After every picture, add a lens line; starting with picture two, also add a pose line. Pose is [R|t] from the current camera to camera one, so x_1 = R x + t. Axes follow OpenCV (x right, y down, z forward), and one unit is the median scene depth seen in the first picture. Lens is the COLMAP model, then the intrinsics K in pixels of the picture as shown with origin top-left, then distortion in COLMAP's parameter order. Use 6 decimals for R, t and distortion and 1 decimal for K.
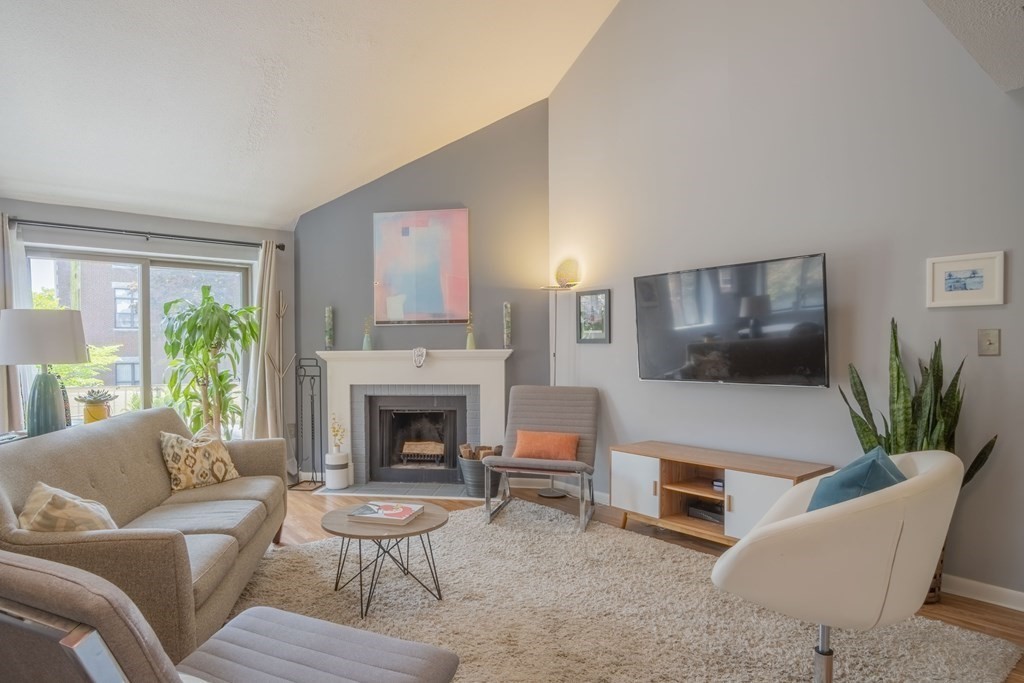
lens RADIAL K [[588.7, 0, 477.8], [0, 588.7, 359.6], [0, 0, 1]] dist [-0.025934, 0.003709]
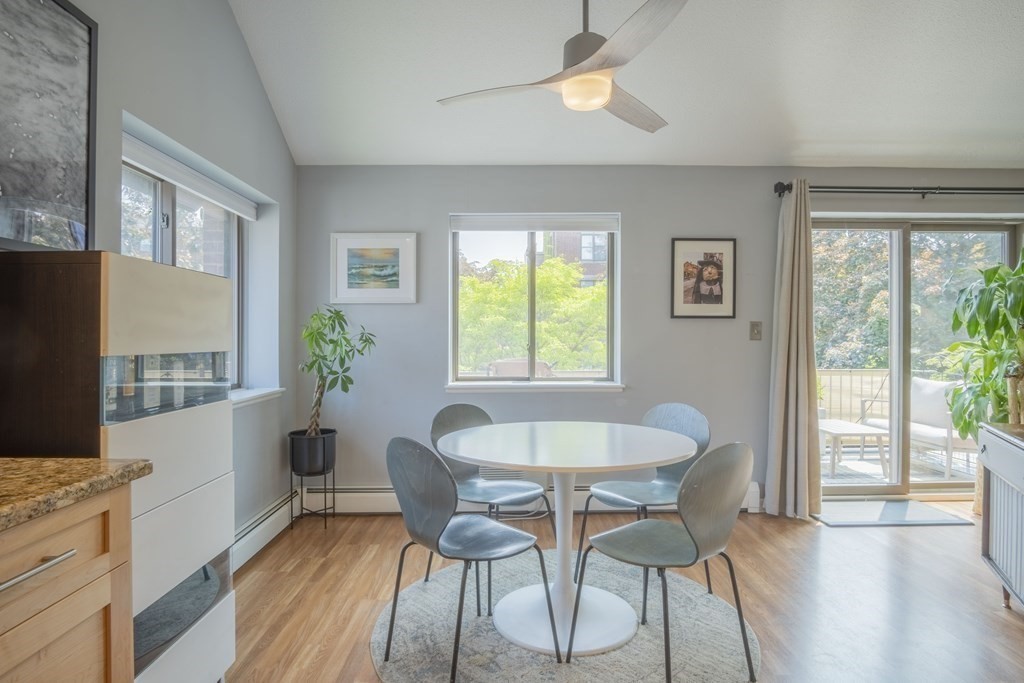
lens RADIAL K [[558.2, 0, 510.2], [0, 558.2, 339.4], [0, 0, 1]] dist [-0.034263, 0.008792]
pose [[0.805815, 0.005758, -0.592139, -0.576830], [-0.008262, 0.999965, -0.001521, 0.001768], [0.592110, 0.006118, 0.805834, 0.025660]]
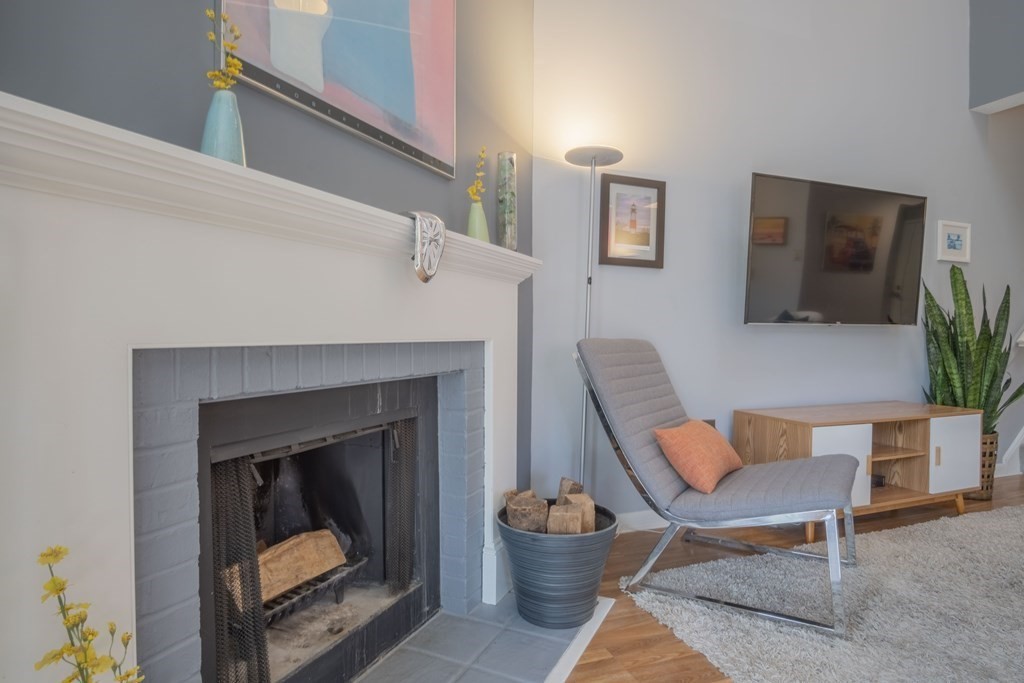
lens RADIAL K [[558.2, 0, 513.2], [0, 558.2, 340.9], [0, 0, 1]] dist [-0.034263, 0.008792]
pose [[0.290075, -0.005834, 0.956986, -0.366756], [0.007238, 0.999966, 0.003903, 0.043478], [-0.956977, 0.005794, 0.290107, 0.921097]]
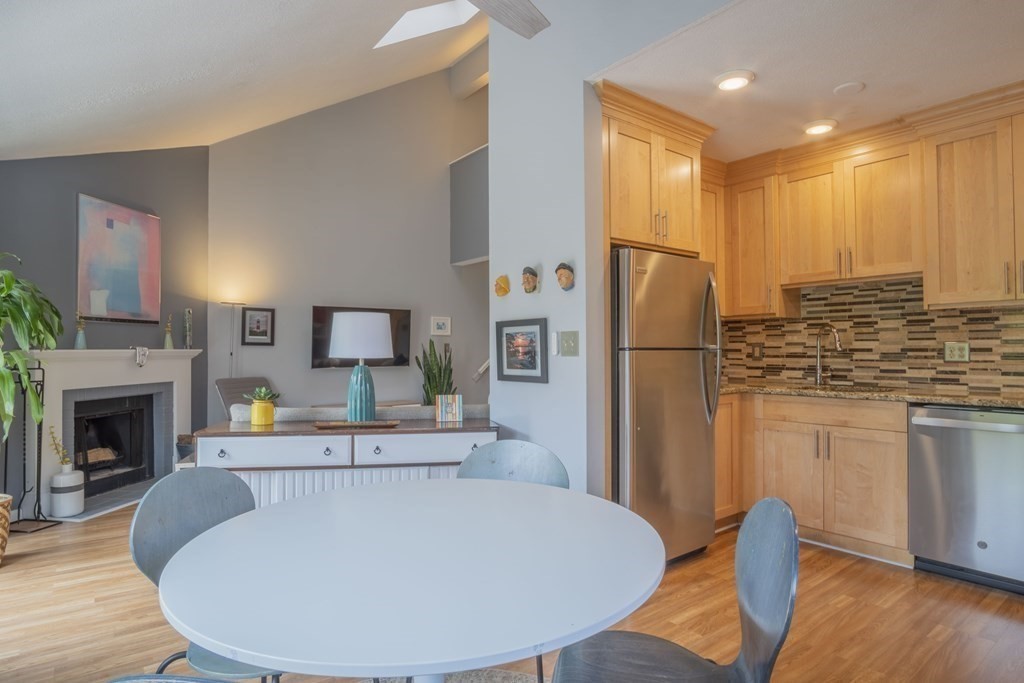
lens RADIAL K [[558.2, 0, 517.7], [0, 558.2, 343.9], [0, 0, 1]] dist [-0.034263, 0.008792]
pose [[-0.024337, 0.017432, 0.999552, -1.100260], [0.019207, 0.999672, -0.016966, 0.002708], [-0.999519, 0.018786, -0.024664, 0.401241]]
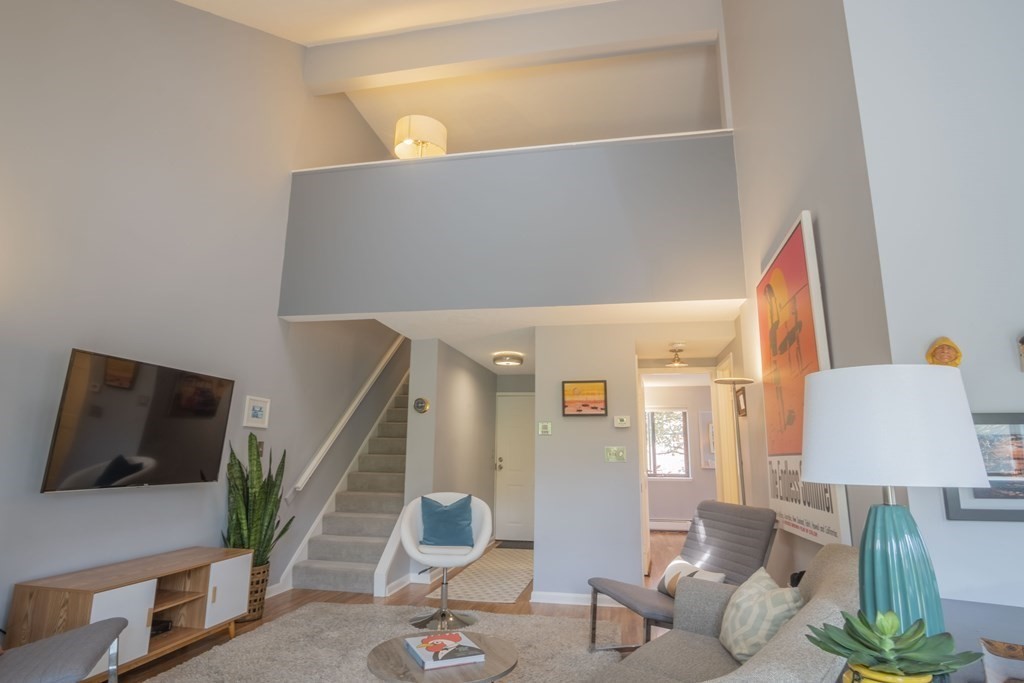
lens RADIAL K [[558.2, 0, 509.2], [0, 558.2, 332.0], [0, 0, 1]] dist [-0.034263, 0.008792]
pose [[-0.654188, 0.155281, 0.740220, -0.527813], [0.004481, 0.979476, -0.201512, -0.019668], [-0.756319, -0.128510, -0.641457, 0.878712]]
